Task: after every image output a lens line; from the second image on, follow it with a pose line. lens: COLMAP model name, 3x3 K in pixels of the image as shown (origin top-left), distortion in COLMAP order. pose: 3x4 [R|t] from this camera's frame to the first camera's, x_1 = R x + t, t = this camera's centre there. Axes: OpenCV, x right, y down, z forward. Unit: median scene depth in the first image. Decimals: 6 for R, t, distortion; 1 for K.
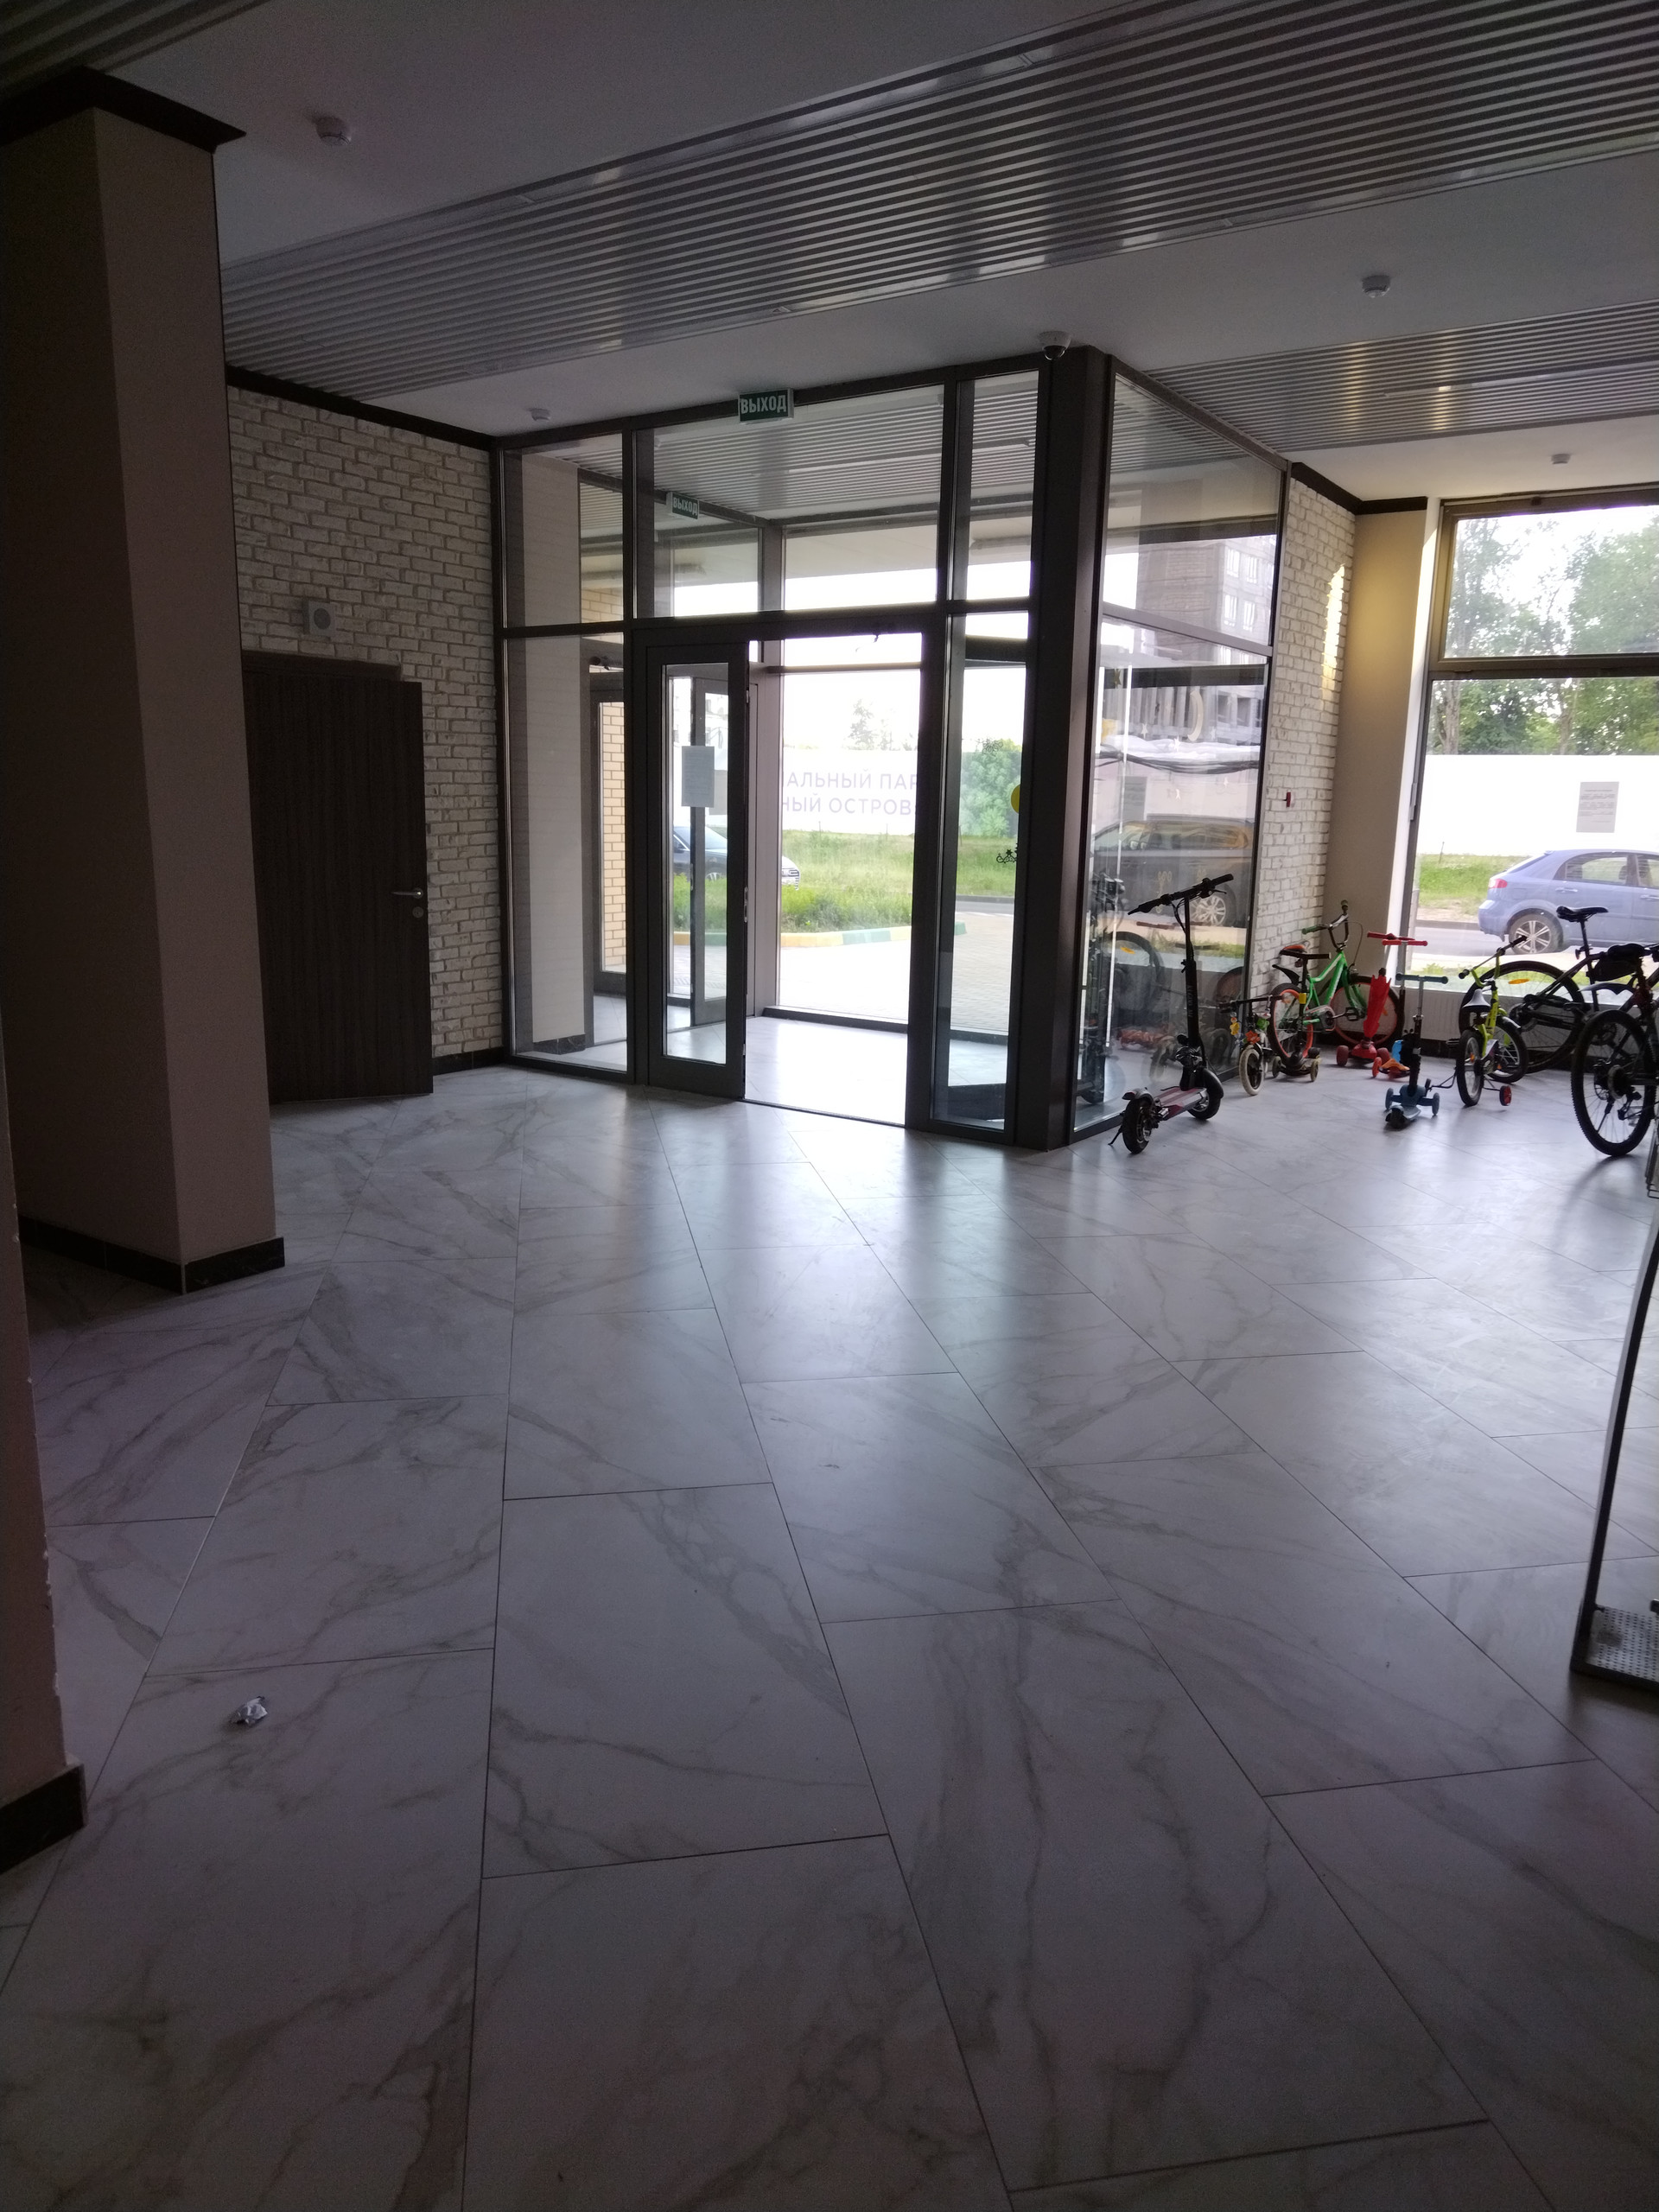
lens RADIAL K [[1512.8, 0, 820.7], [0, 1512.8, 1113.4], [0, 0, 1]] dist [-0.006689, 0.003993]
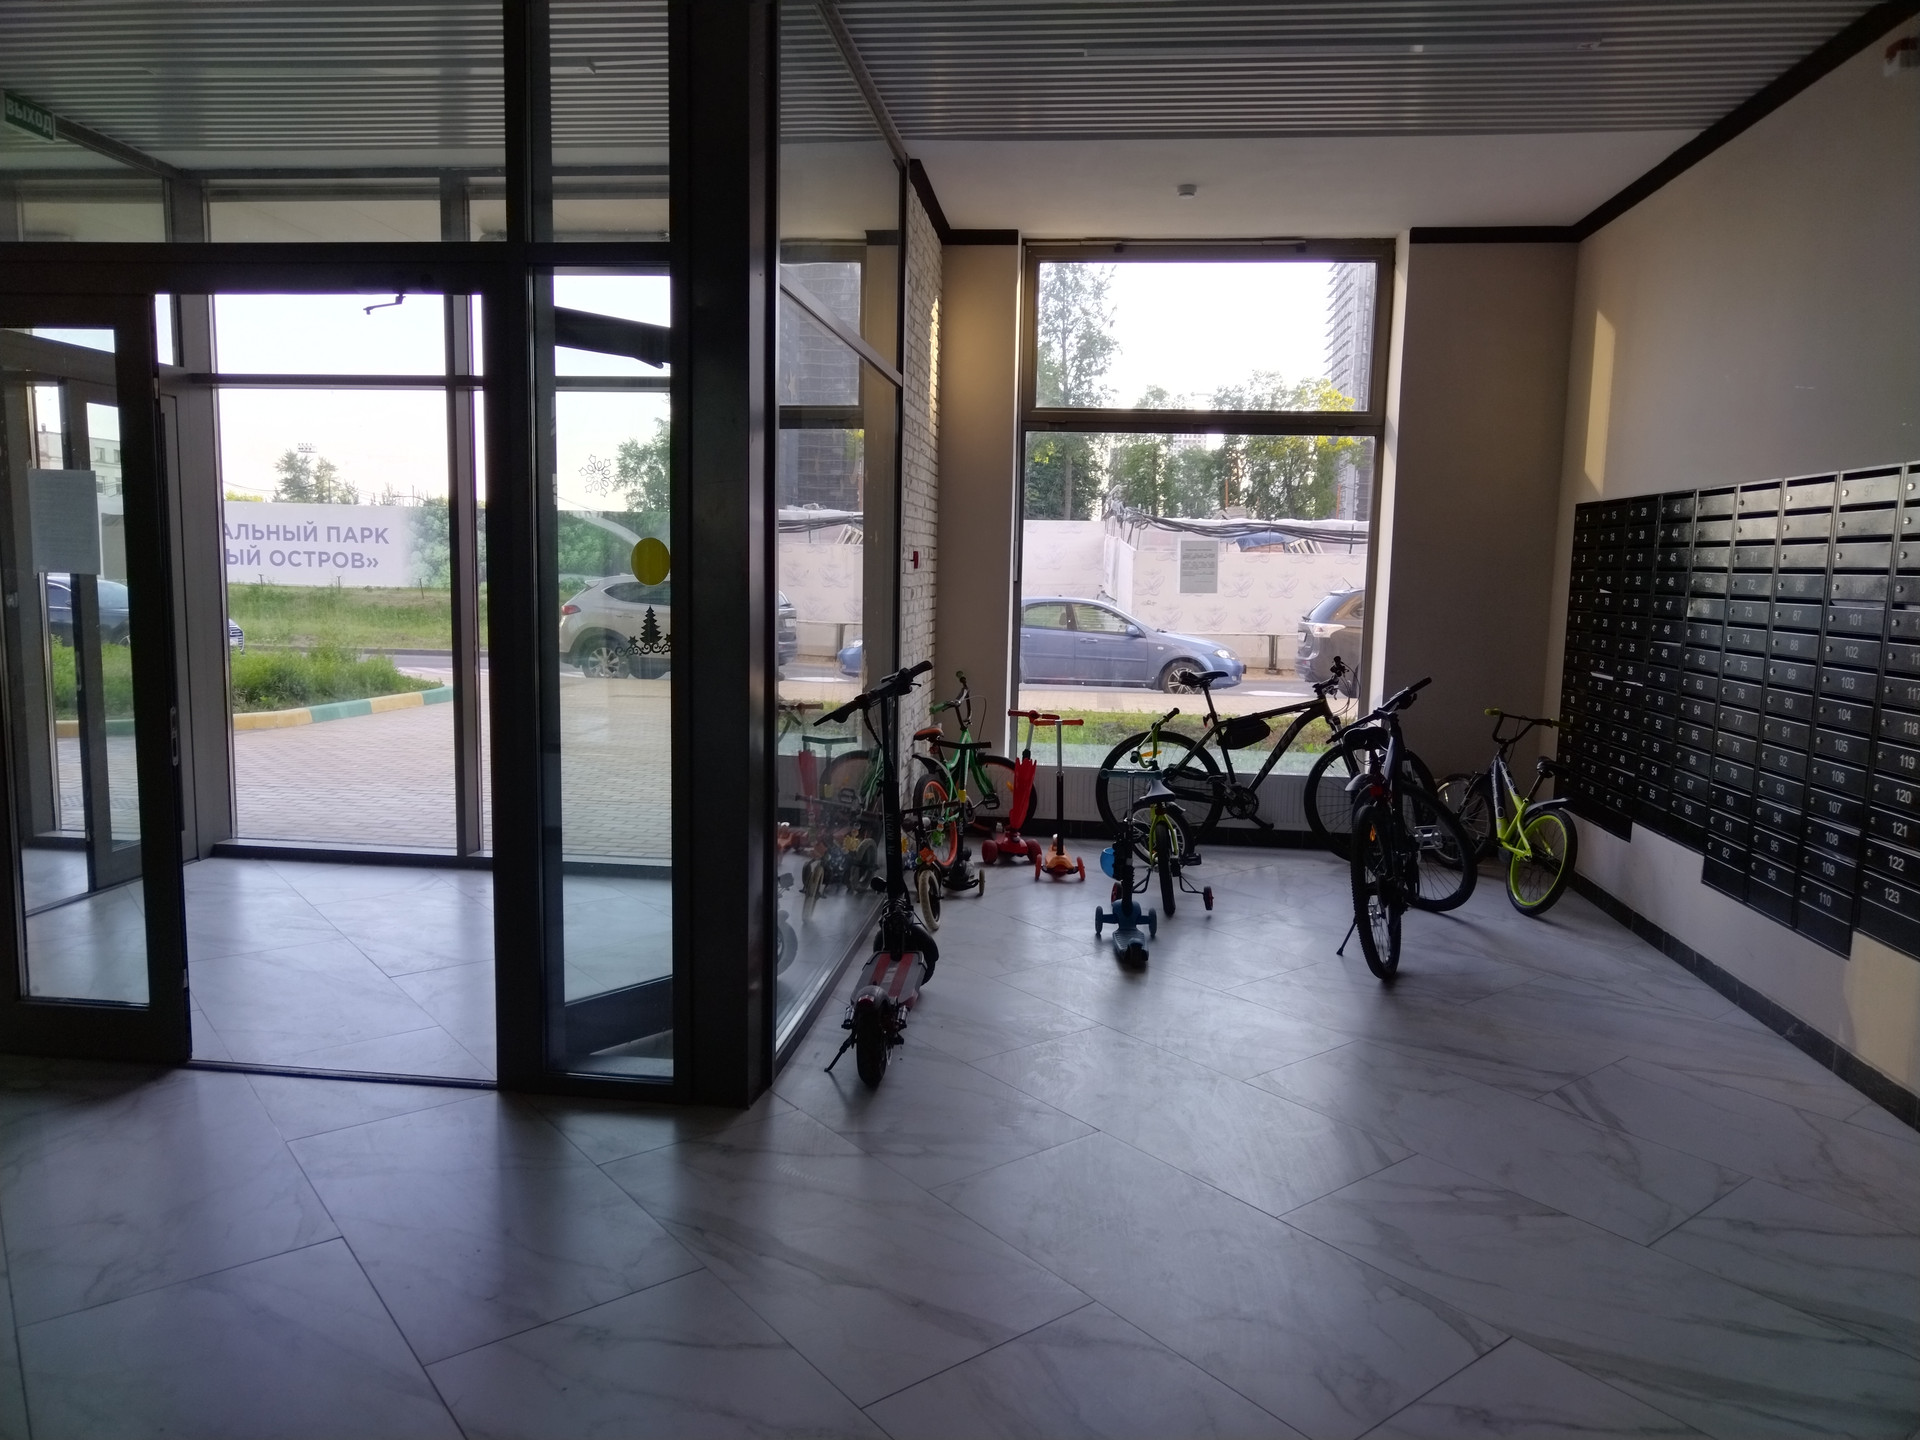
lens RADIAL K [[1311.1, 0, 966.7], [0, 1311.1, 722.7], [0, 0, 1]] dist [-0.007213, 0.011653]
pose [[0.880361, -0.055597, 0.471035, -0.016054], [0.091279, 0.994402, -0.053228, -0.081646], [-0.465439, 0.089855, 0.880507, 0.382091]]
